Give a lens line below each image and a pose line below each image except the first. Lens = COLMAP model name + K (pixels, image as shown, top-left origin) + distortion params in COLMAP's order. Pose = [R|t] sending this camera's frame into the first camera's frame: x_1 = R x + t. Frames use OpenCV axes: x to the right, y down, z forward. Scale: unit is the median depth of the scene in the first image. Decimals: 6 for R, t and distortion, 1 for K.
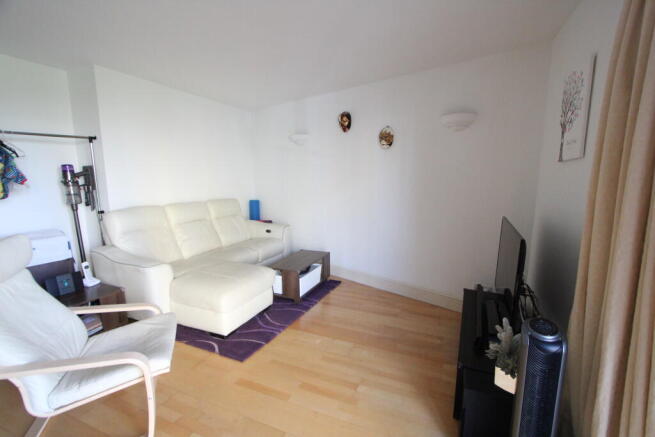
lens RADIAL K [[305.0, 0, 337.4], [0, 305.0, 227.1], [0, 0, 1]] dist [-0.015160, 0.001362]
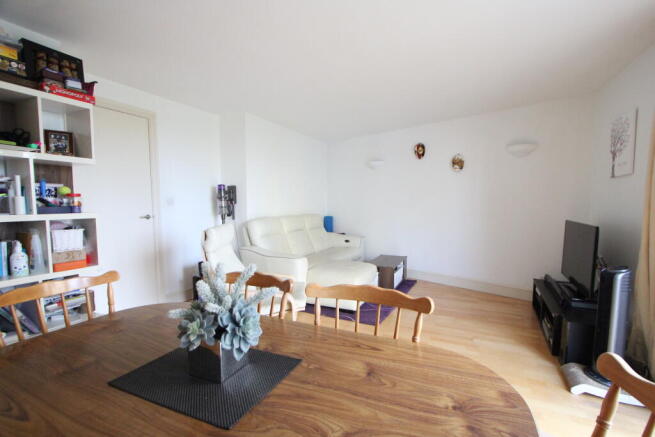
lens RADIAL K [[305.0, 0, 336.9], [0, 305.0, 227.8], [0, 0, 1]] dist [-0.015160, 0.001362]
pose [[0.999254, -0.001596, -0.038586, -0.339699], [-0.001607, 0.996561, -0.082850, 0.093325], [0.038586, 0.082850, 0.995815, -0.297582]]
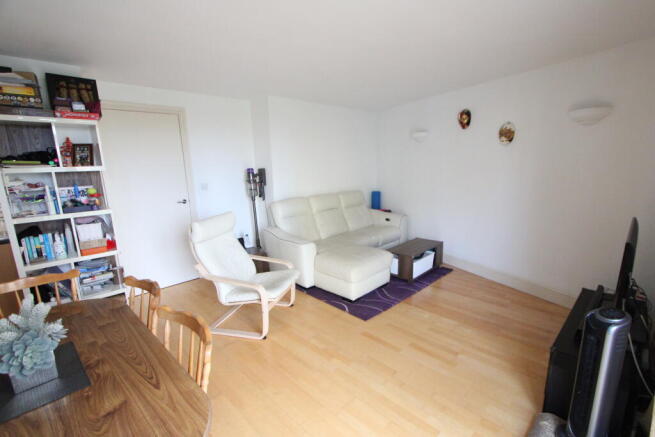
lens RADIAL K [[305.0, 0, 336.2], [0, 305.0, 227.5], [0, 0, 1]] dist [-0.015160, 0.001362]
pose [[0.927689, 0.050907, -0.369868, 0.025954], [-0.032852, 0.997948, 0.054955, -0.020249], [0.371907, -0.038831, 0.927458, -0.192699]]
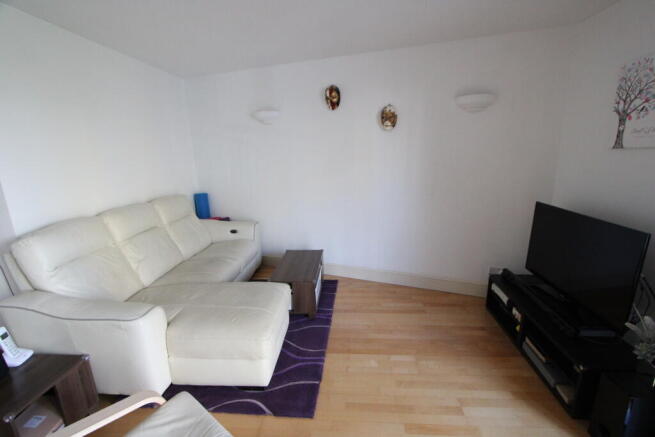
lens RADIAL K [[305.0, 0, 335.4], [0, 305.0, 226.2], [0, 0, 1]] dist [-0.015160, 0.001362]
pose [[0.942979, -0.103067, 0.316492, -0.349371], [0.078553, 0.992903, 0.089297, -0.080814], [-0.323449, -0.059344, 0.944383, 0.217343]]
